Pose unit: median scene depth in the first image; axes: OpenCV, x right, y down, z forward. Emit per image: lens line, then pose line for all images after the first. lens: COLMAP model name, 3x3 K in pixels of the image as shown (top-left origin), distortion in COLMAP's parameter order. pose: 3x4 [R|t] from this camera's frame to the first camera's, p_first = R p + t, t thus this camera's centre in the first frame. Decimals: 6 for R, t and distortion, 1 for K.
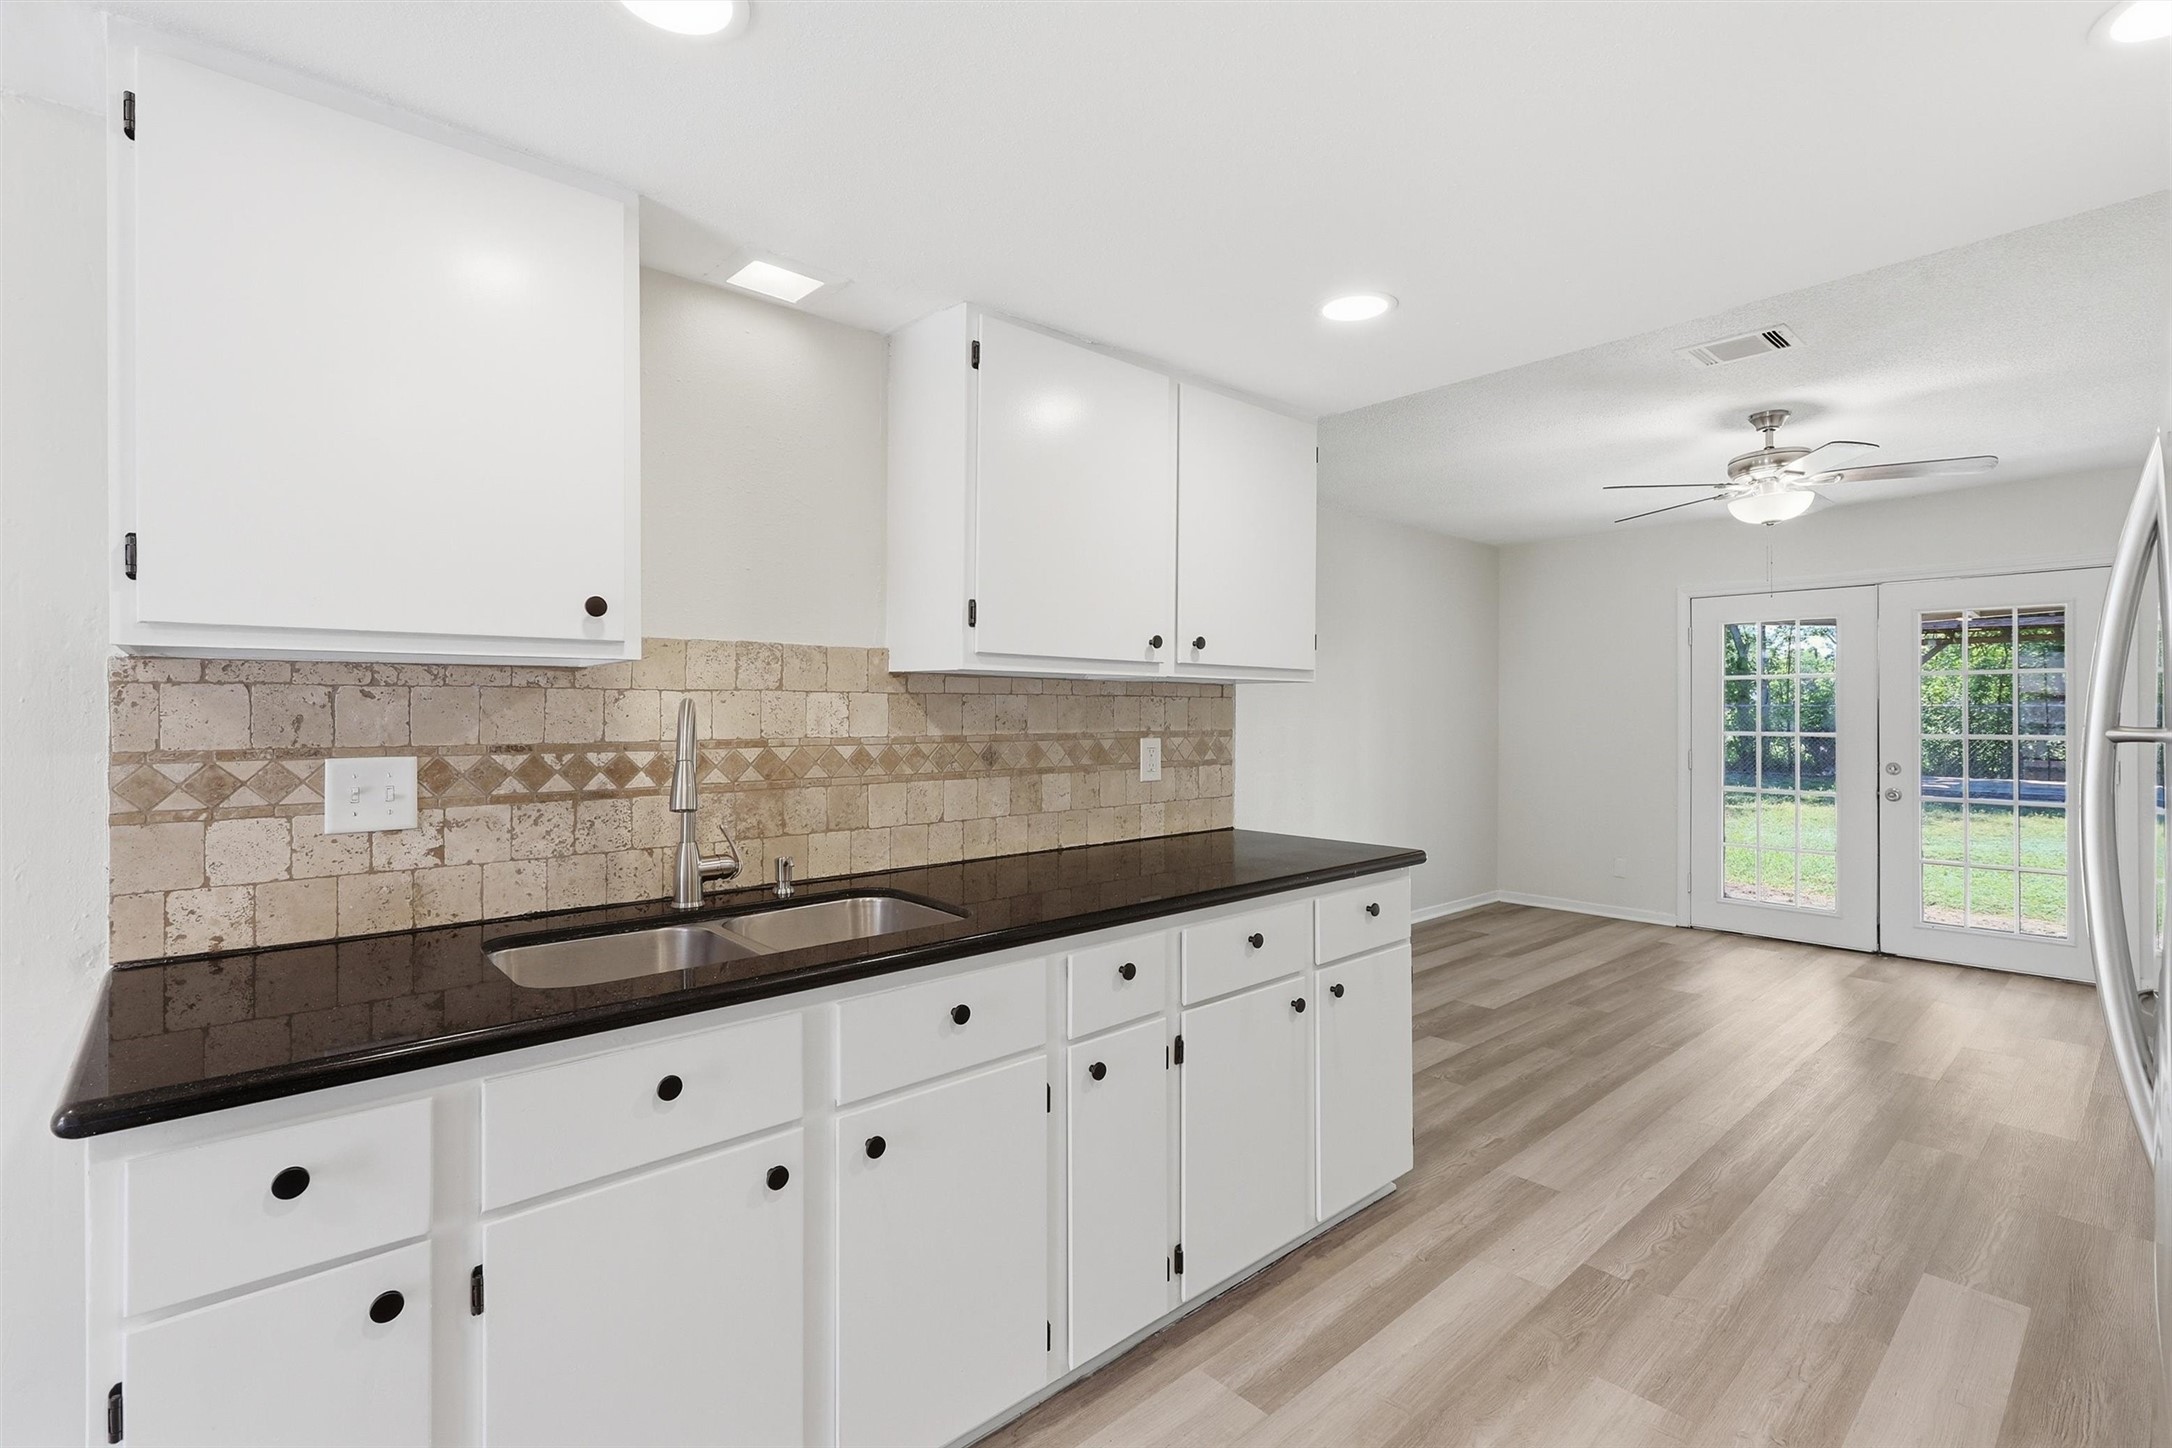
lens RADIAL K [[979.5, 0, 1093.3], [0, 979.5, 719.2], [0, 0, 1]] dist [0.002019, 0.000541]
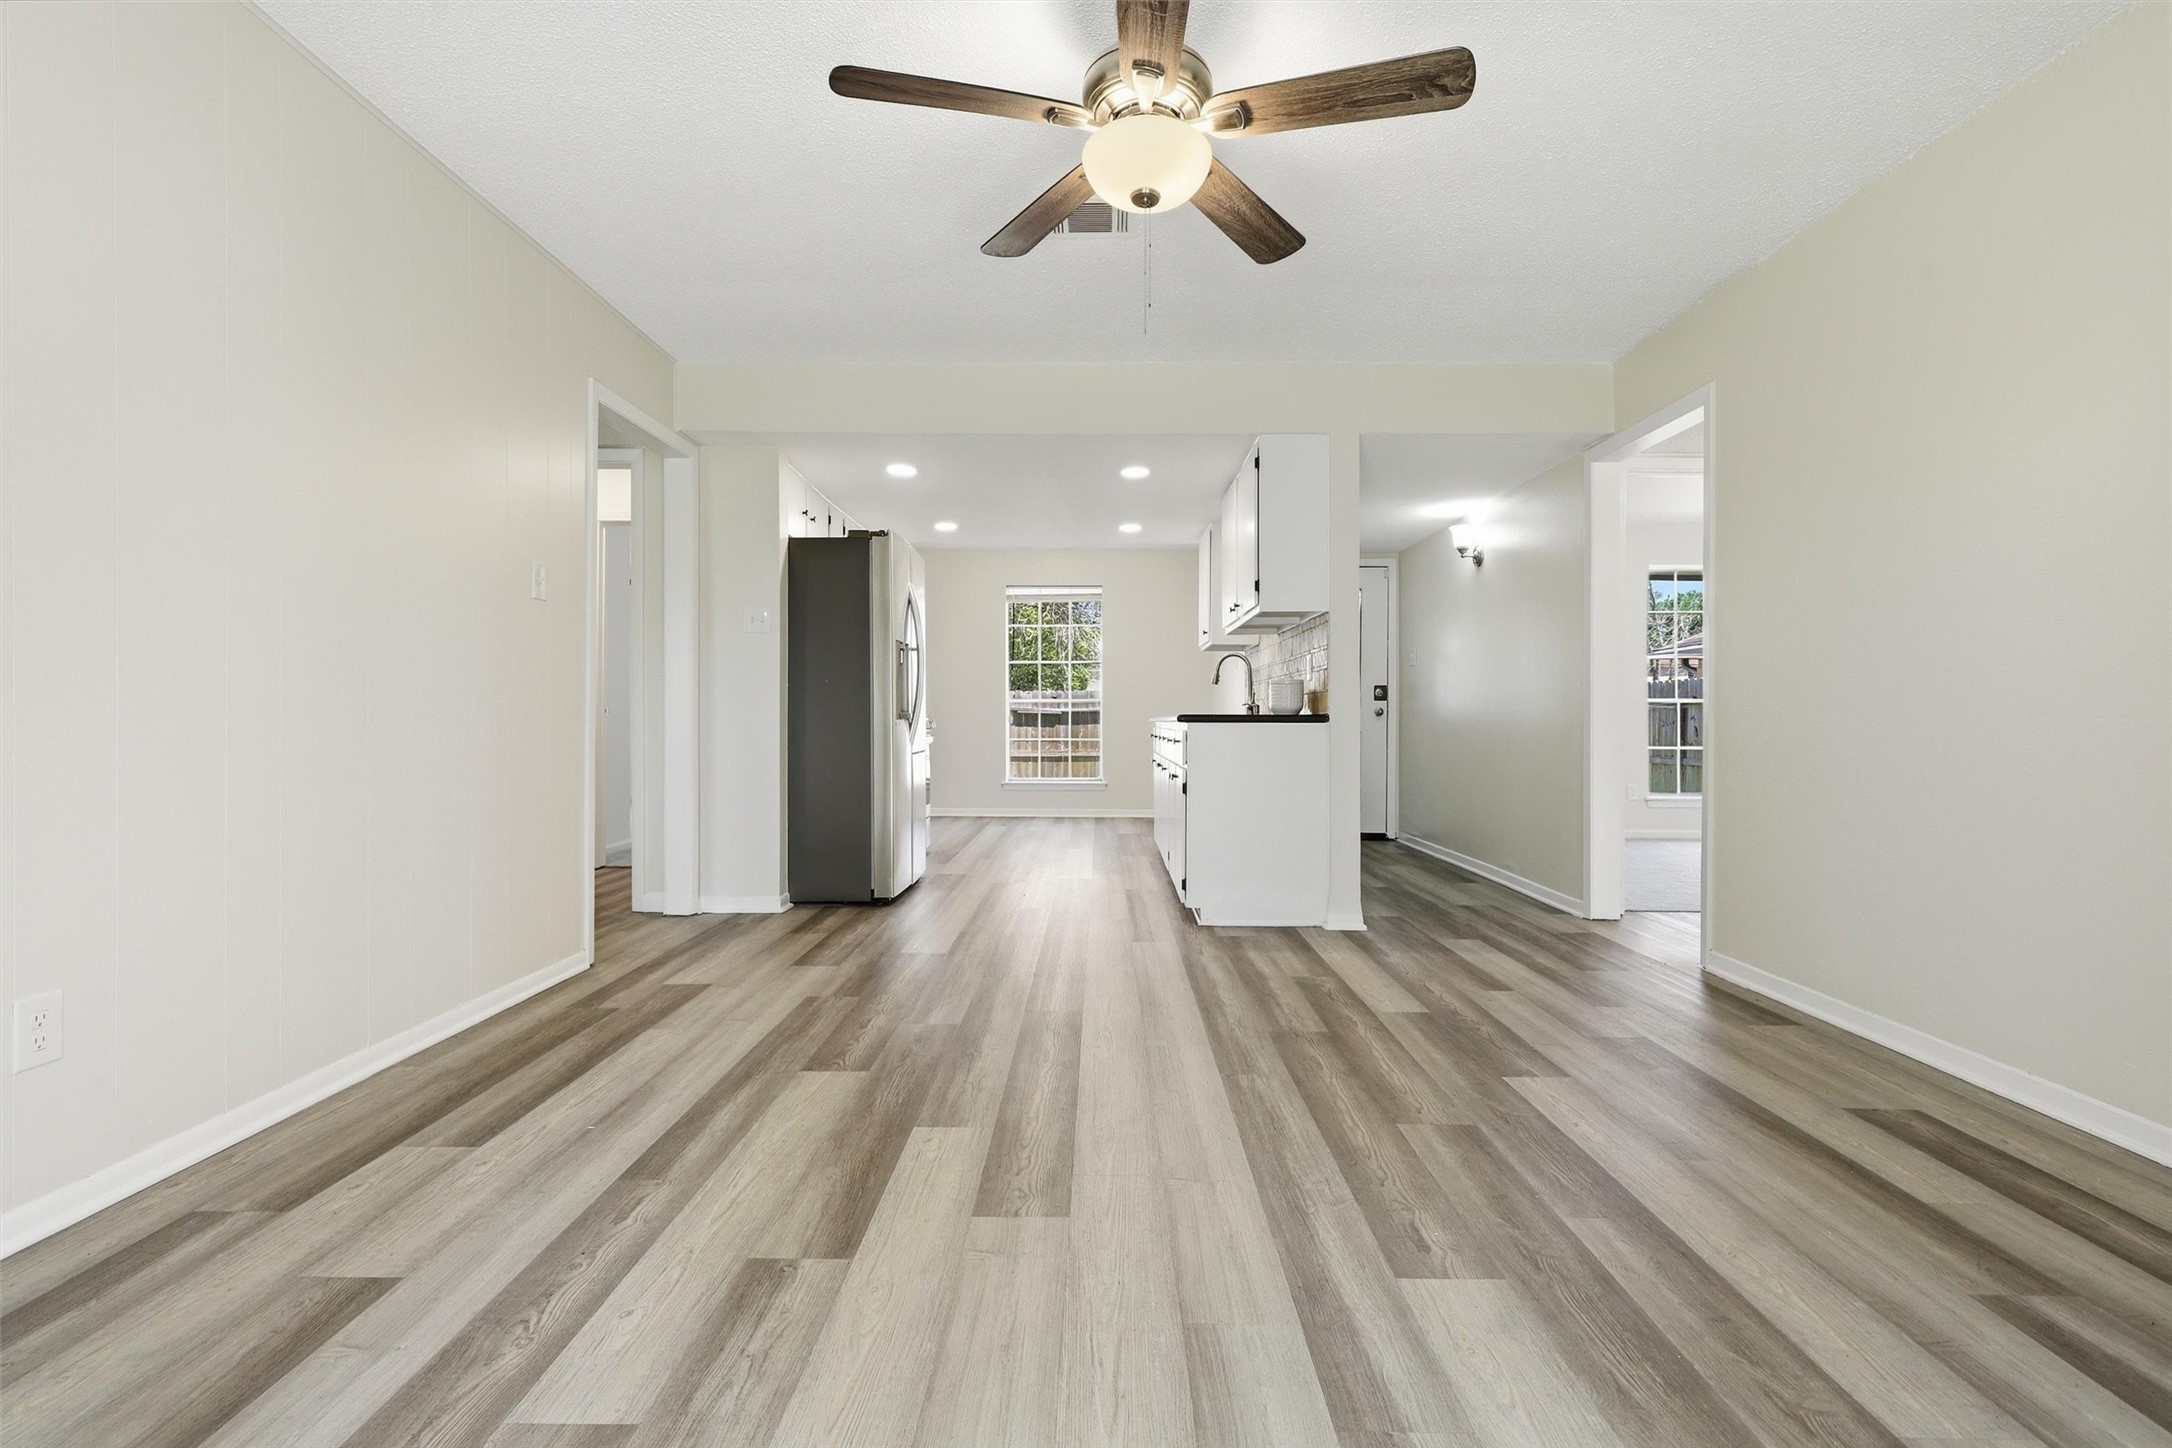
lens RADIAL K [[997.2, 0, 1090.3], [0, 997.2, 717.7], [0, 0, 1]] dist [0.001601, -0.000004]
pose [[-0.677352, -0.000900, -0.735658, 1.049874], [-0.005910, 0.999974, 0.004219, 0.083360], [0.735635, 0.007206, -0.677340, 1.265539]]
